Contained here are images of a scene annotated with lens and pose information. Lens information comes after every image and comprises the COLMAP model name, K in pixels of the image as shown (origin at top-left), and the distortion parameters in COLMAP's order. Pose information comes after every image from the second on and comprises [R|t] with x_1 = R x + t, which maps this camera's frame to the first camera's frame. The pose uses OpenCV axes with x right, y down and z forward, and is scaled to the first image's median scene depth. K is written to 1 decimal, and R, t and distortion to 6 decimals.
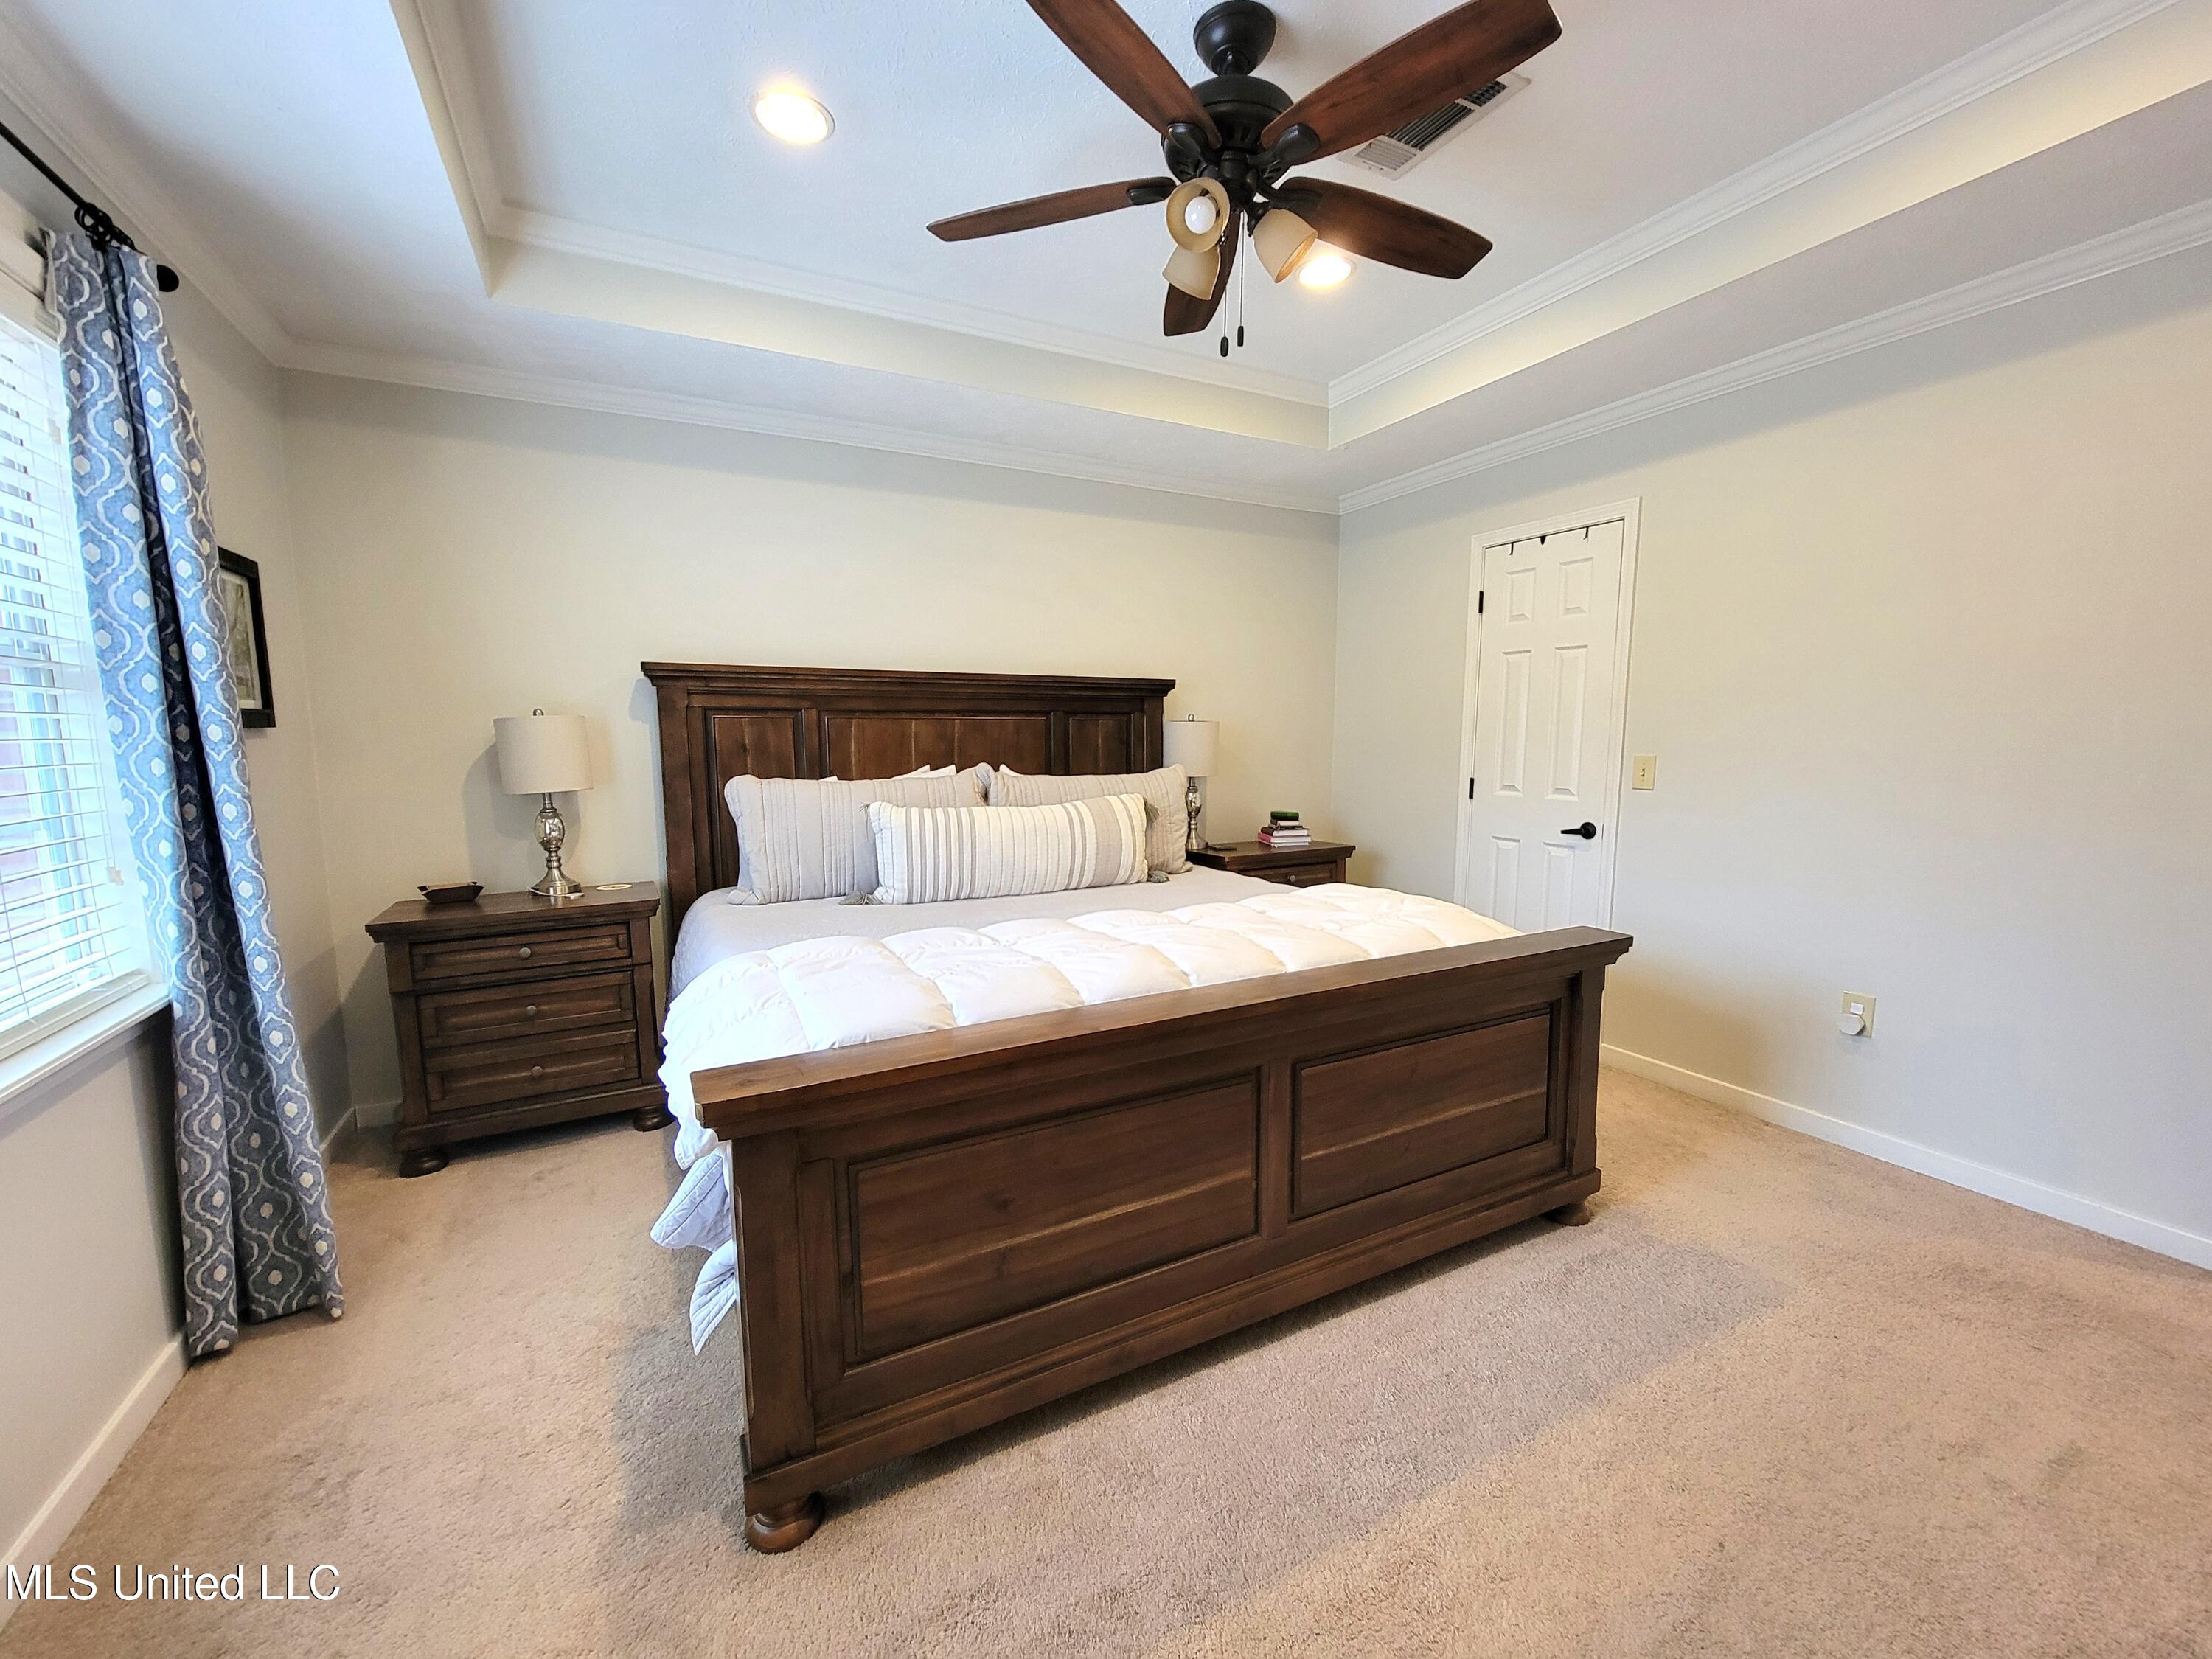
lens RADIAL K [[893.1, 0, 1125.5], [0, 893.1, 839.3], [0, 0, 1]] dist [-0.002557, -0.000712]
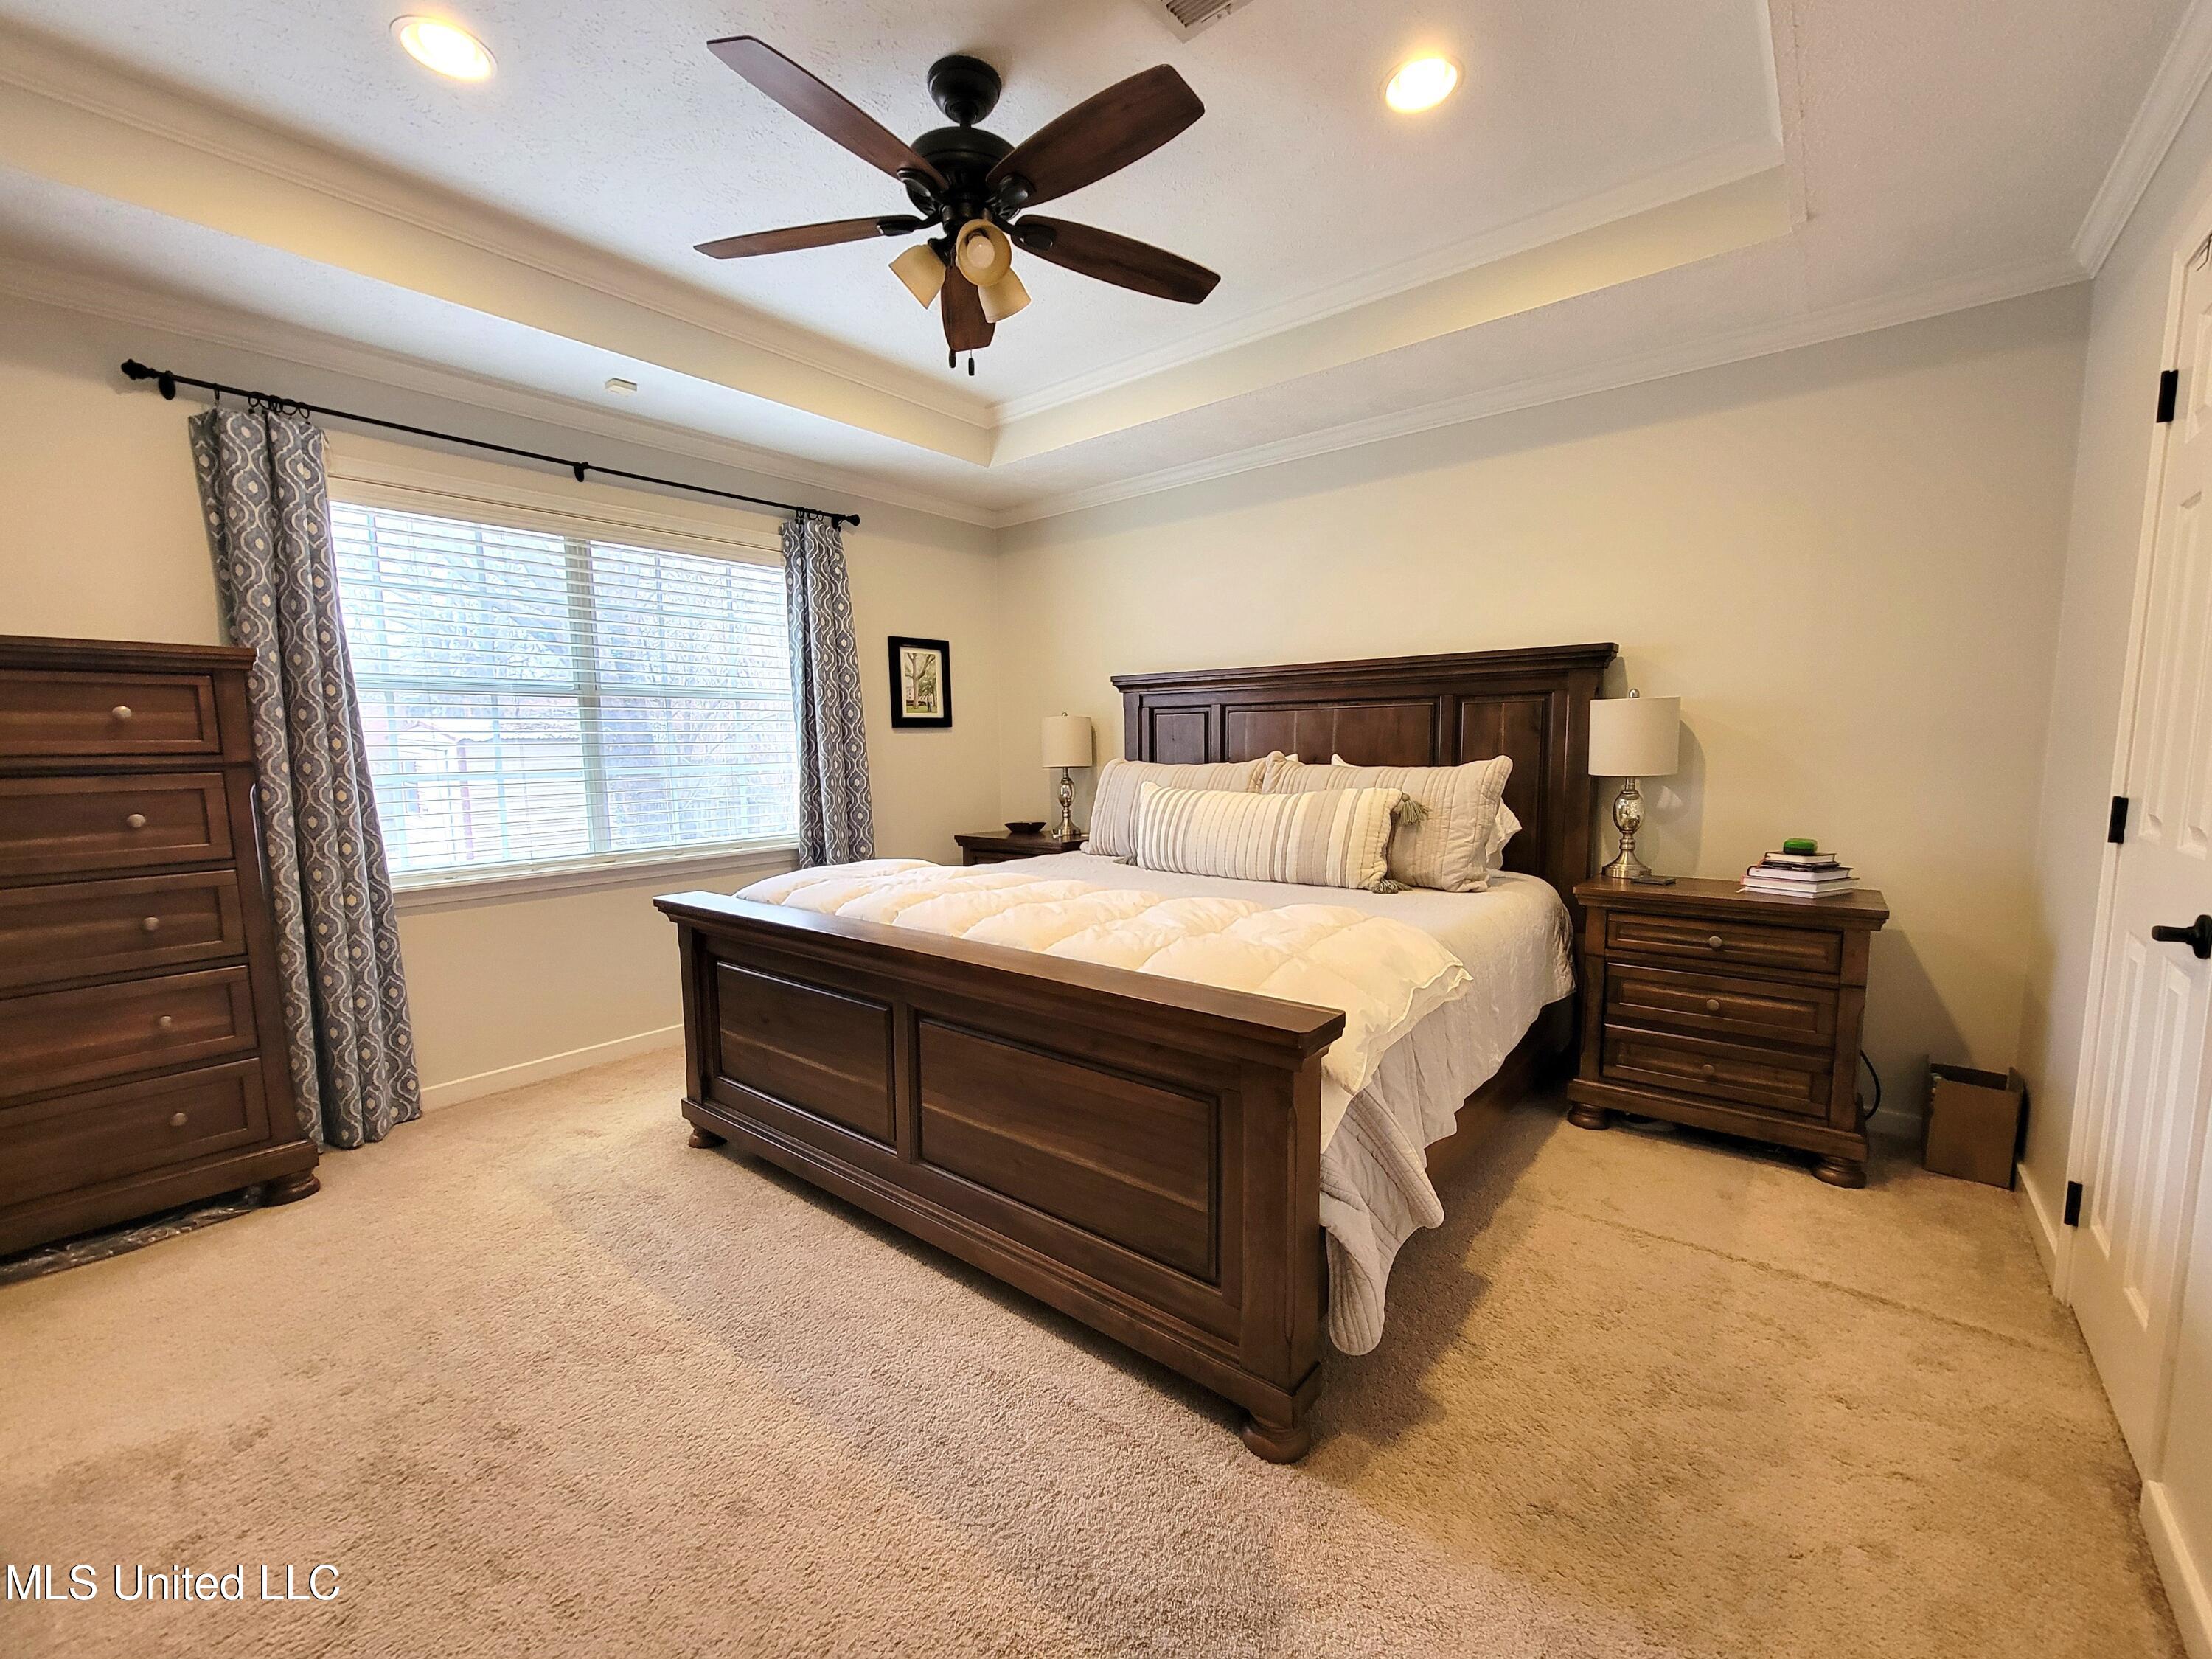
lens RADIAL K [[893.1, 0, 1126.7], [0, 893.1, 830.8], [0, 0, 1]] dist [-0.002557, -0.000712]
pose [[0.420484, 0.097149, -0.902084, 0.737568], [-0.093398, 0.993604, 0.063470, -0.044653], [0.902480, 0.057565, 0.426868, 0.423292]]
